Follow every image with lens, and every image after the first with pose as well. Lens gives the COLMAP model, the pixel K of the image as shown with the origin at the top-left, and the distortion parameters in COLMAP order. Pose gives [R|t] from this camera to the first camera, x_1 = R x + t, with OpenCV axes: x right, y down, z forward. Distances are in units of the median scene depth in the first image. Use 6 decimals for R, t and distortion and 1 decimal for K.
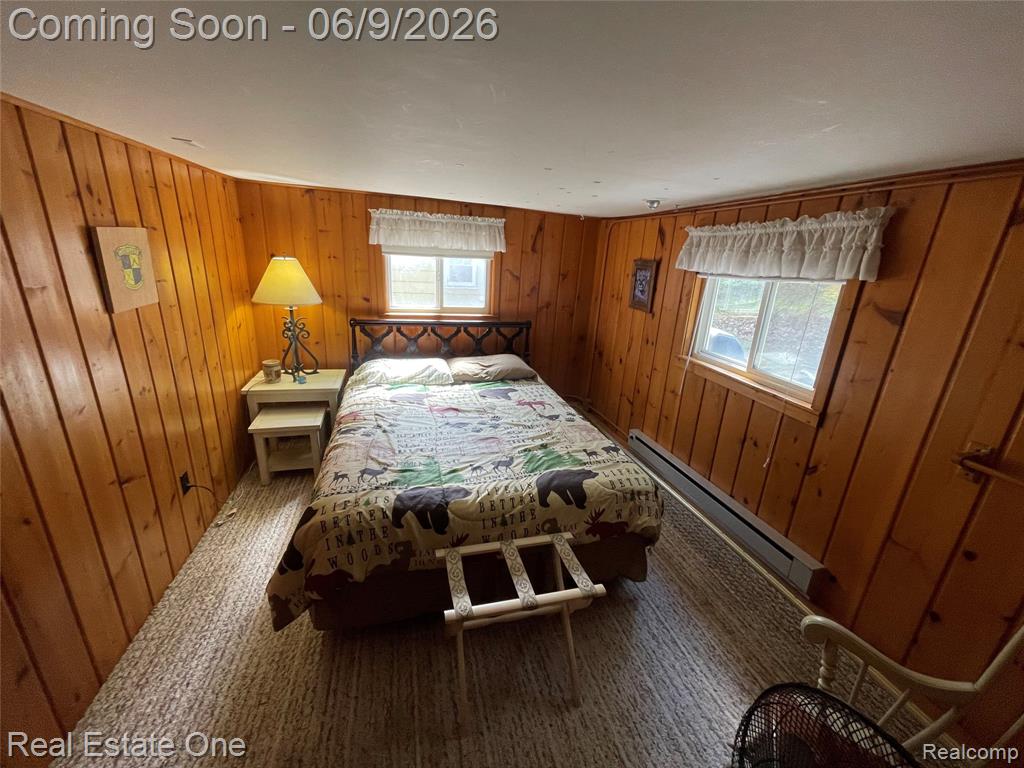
lens RADIAL K [[415.2, 0, 513.4], [0, 415.2, 383.1], [0, 0, 1]] dist [-0.002204, 0.000761]
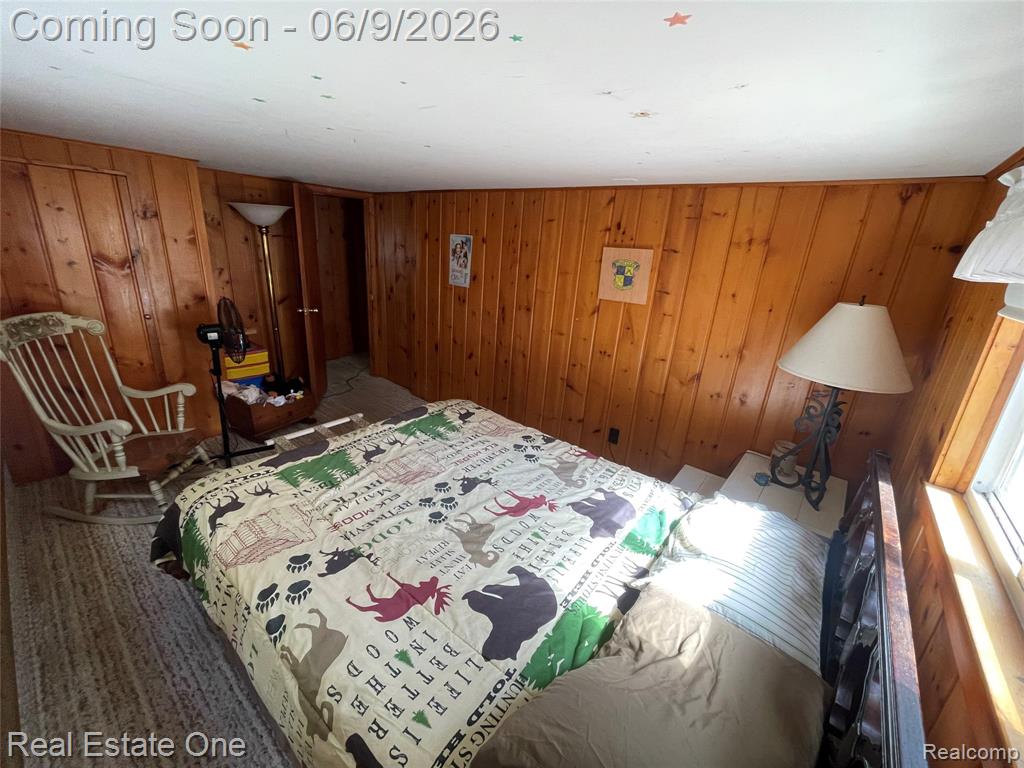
lens RADIAL K [[415.2, 0, 516.2], [0, 415.2, 377.6], [0, 0, 1]] dist [-0.002204, 0.000761]
pose [[-0.803196, 0.071098, -0.591457, 0.216963], [-0.295324, 0.814737, 0.498986, -0.428164], [0.517359, 0.575455, -0.633396, 1.377877]]
